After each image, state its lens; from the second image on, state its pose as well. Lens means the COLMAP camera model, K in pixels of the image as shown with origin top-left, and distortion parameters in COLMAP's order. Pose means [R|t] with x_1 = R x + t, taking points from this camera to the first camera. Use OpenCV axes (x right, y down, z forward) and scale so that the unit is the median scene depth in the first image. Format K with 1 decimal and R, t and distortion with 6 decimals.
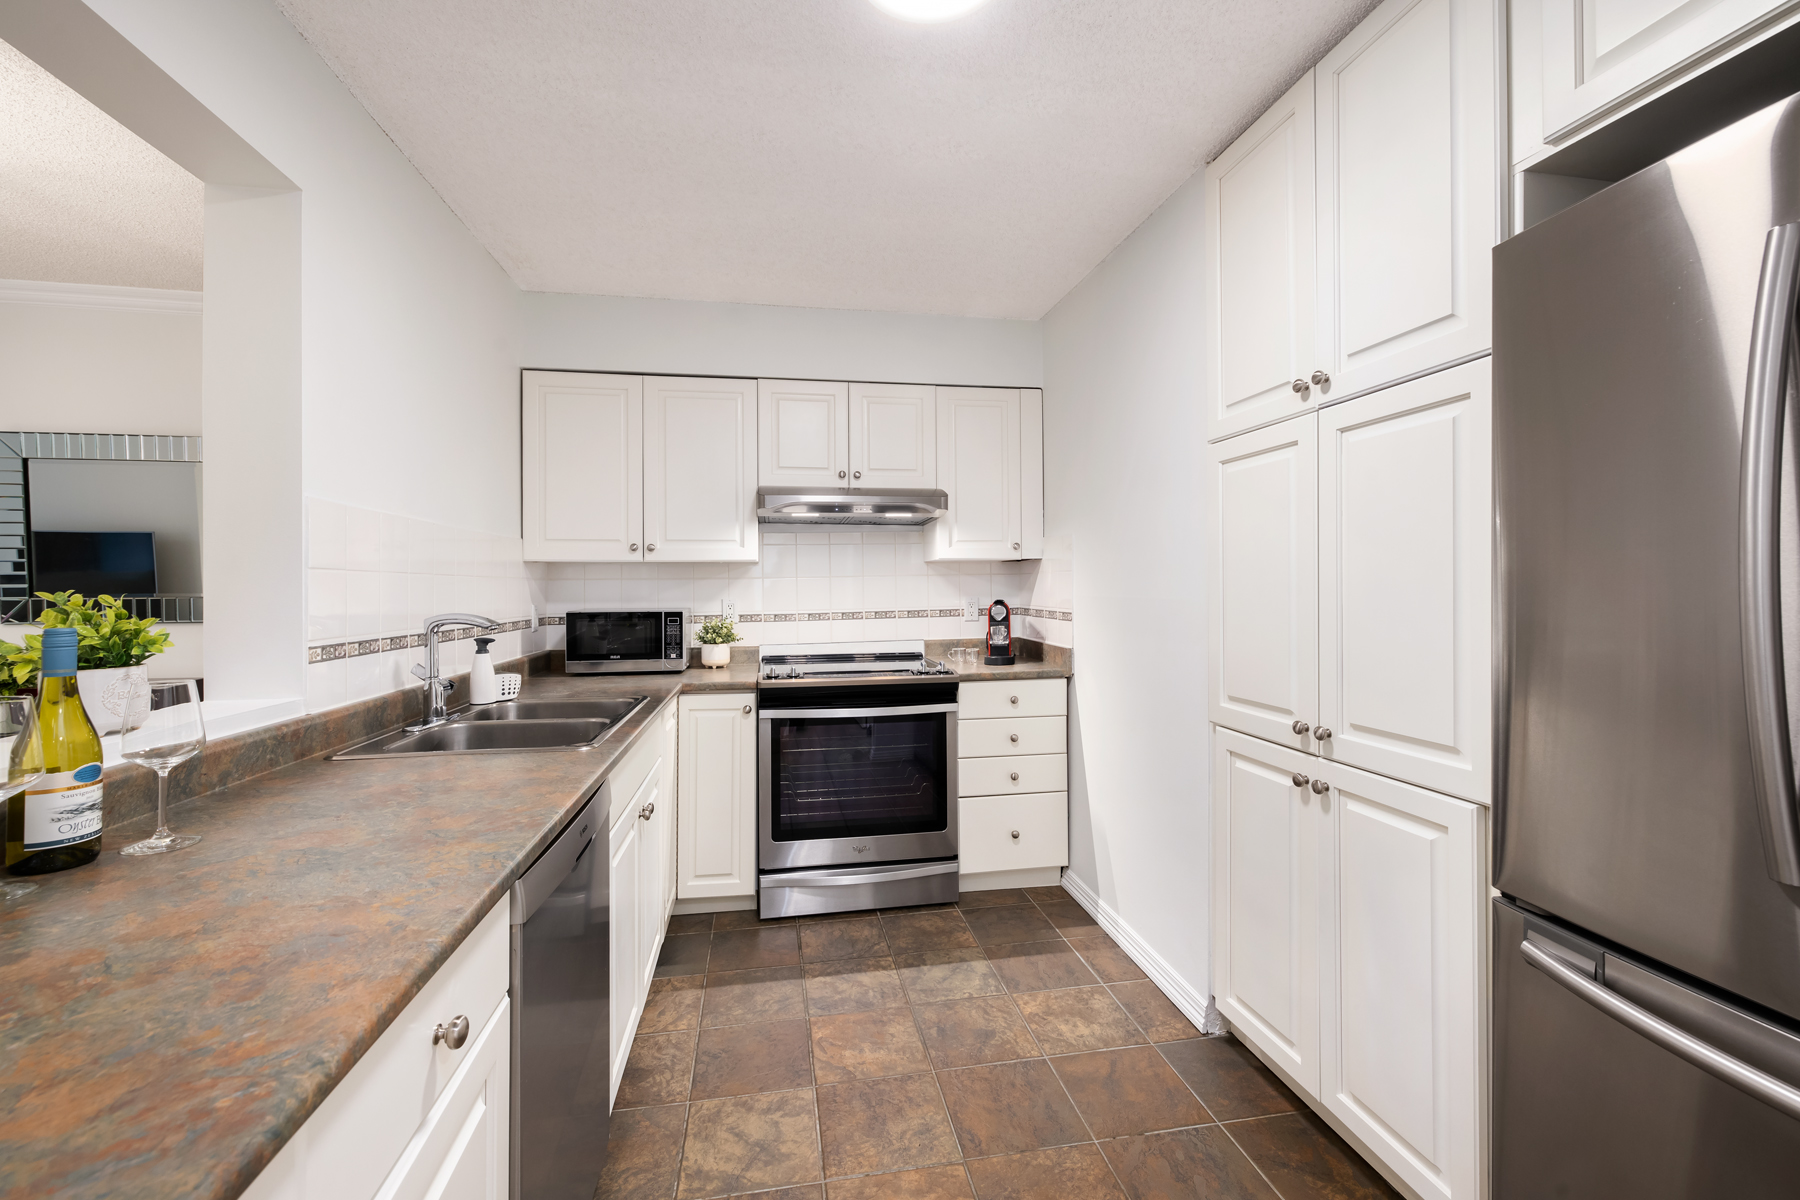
lens RADIAL K [[756.1, 0, 899.8], [0, 756.1, 584.2], [0, 0, 1]] dist [-0.000765, -0.000179]
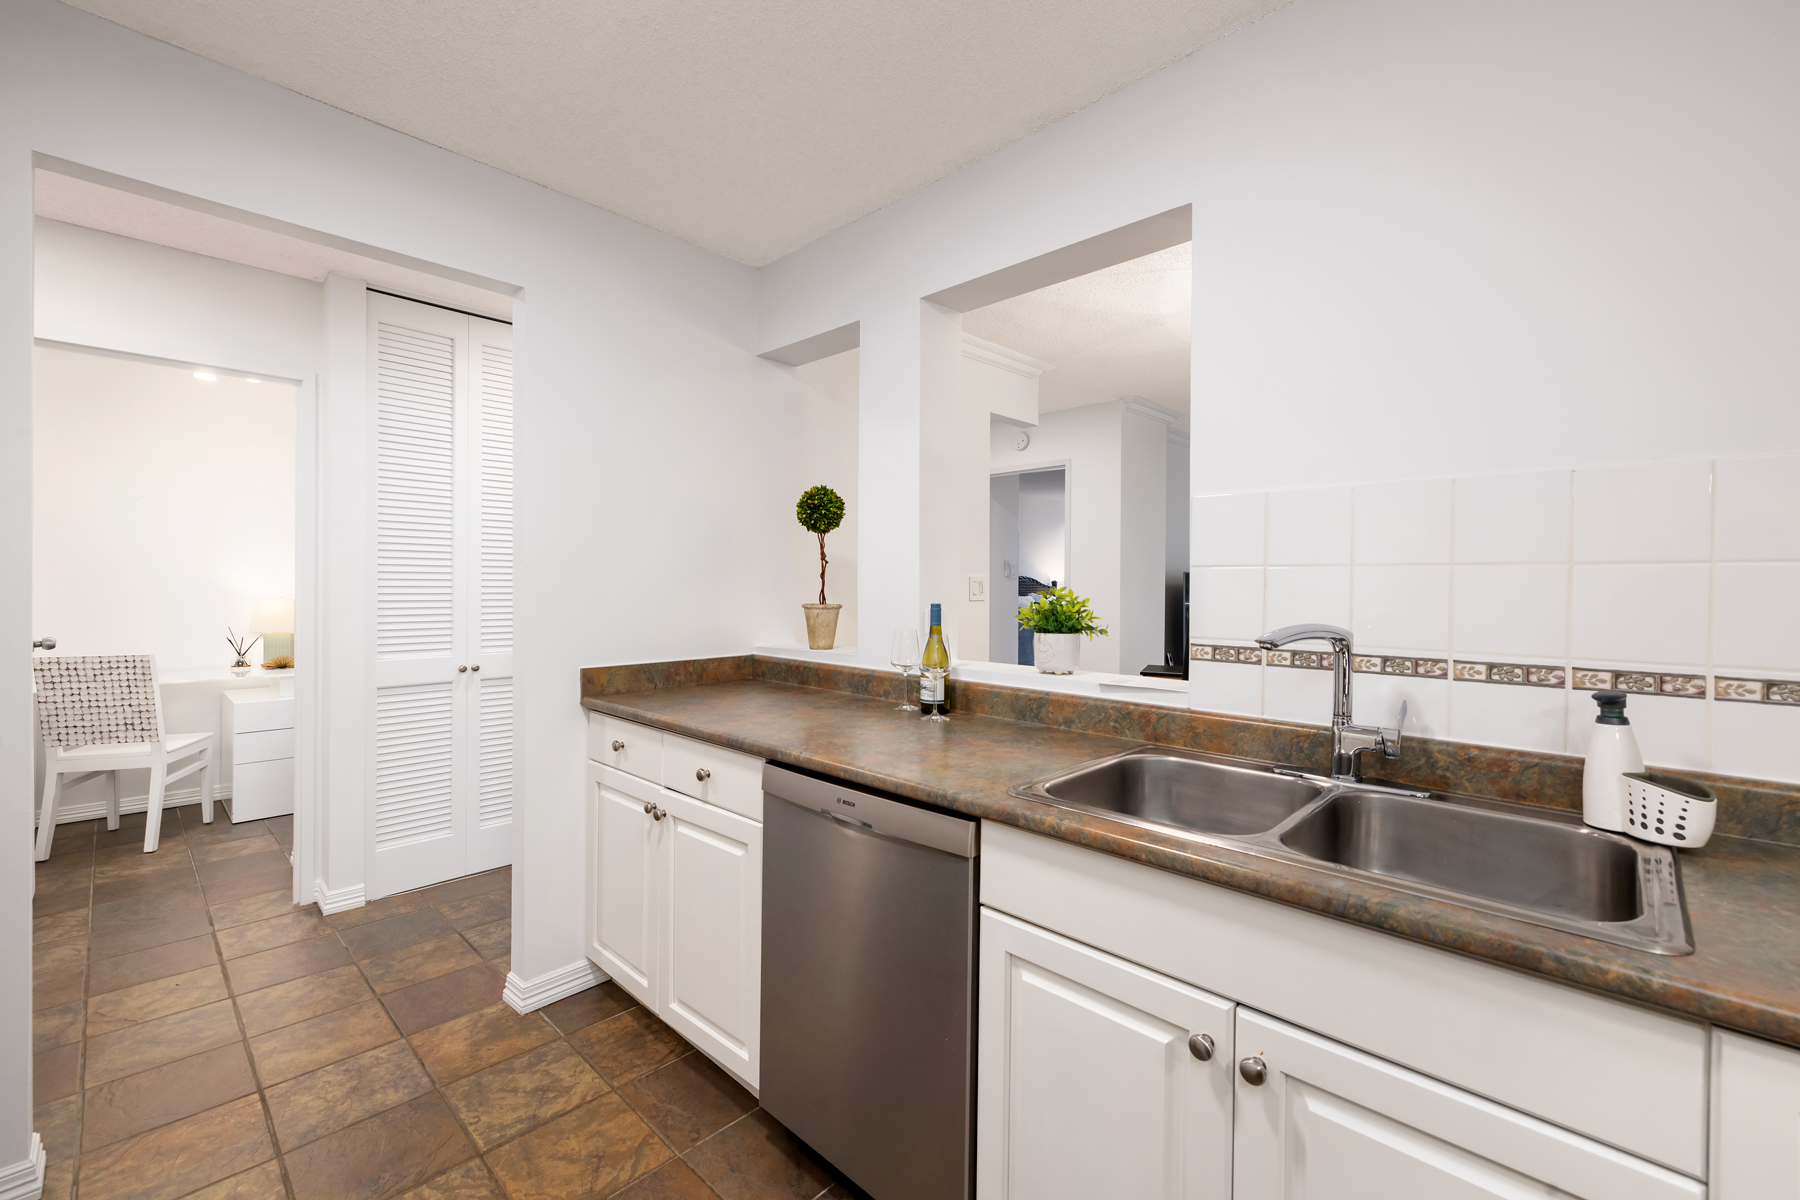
lens RADIAL K [[756.1, 0, 899.8], [0, 756.1, 584.2], [0, 0, 1]] dist [-0.000765, -0.000179]
pose [[-0.801467, 0.000219, -0.598040, 0.156465], [-0.002748, 0.999988, 0.004050, 0.000865], [0.598033, 0.004889, -0.801456, 1.728652]]
